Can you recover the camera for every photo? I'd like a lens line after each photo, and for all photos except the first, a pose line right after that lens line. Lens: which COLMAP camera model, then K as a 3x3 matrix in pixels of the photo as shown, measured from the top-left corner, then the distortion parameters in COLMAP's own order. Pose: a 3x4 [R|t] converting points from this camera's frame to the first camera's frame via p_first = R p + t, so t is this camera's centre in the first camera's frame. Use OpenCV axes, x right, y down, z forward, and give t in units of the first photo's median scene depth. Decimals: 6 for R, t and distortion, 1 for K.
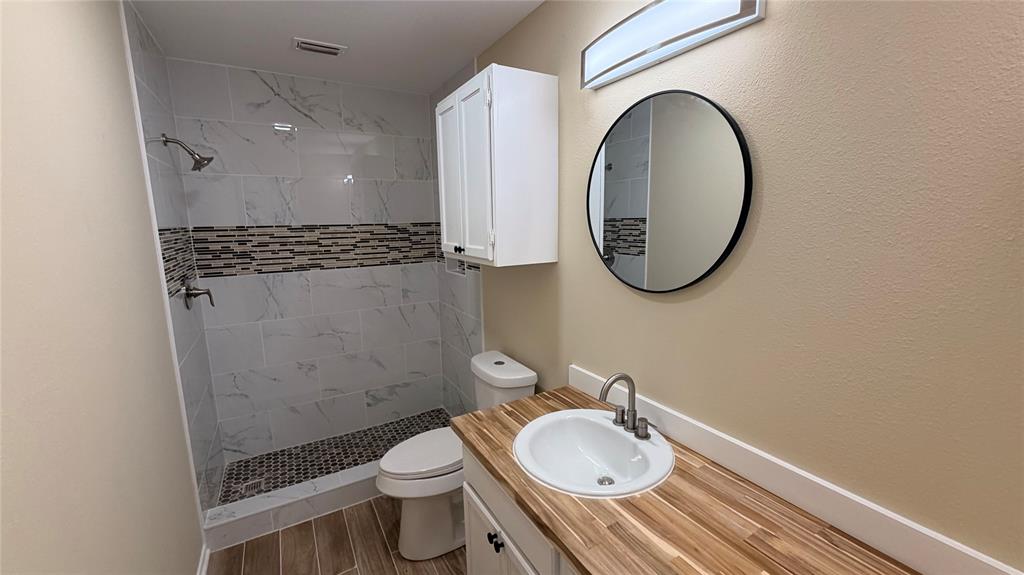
lens RADIAL K [[405.8, 0, 513.7], [0, 405.8, 287.0], [0, 0, 1]] dist [0.000192, 0.000124]
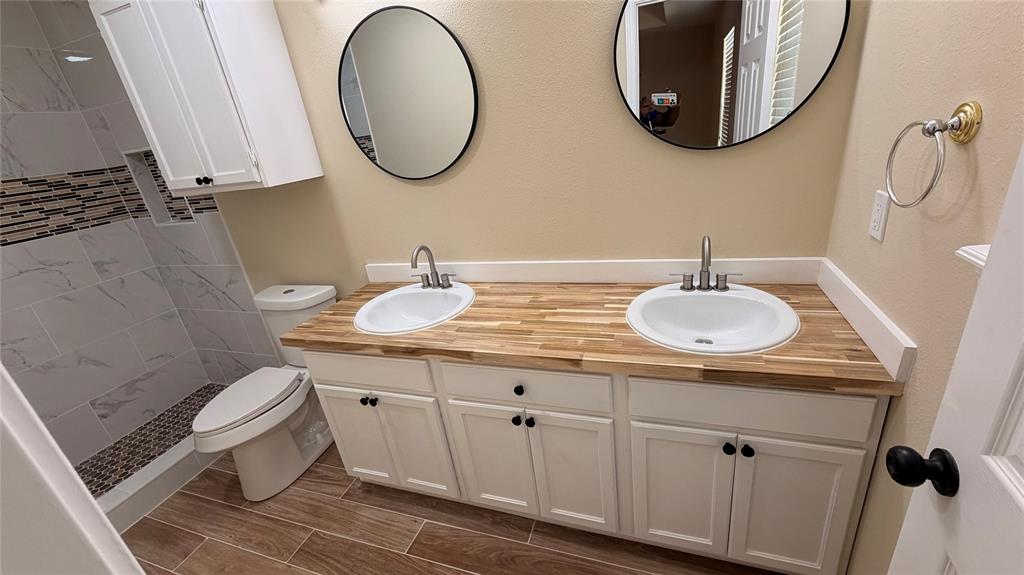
lens RADIAL K [[405.8, 0, 511.3], [0, 405.8, 284.9], [0, 0, 1]] dist [0.000192, 0.000124]
pose [[0.760815, -0.309350, 0.570494, -0.209046], [0.218015, 0.949822, 0.224294, 0.076703], [-0.611253, -0.046270, 0.790082, -0.143086]]
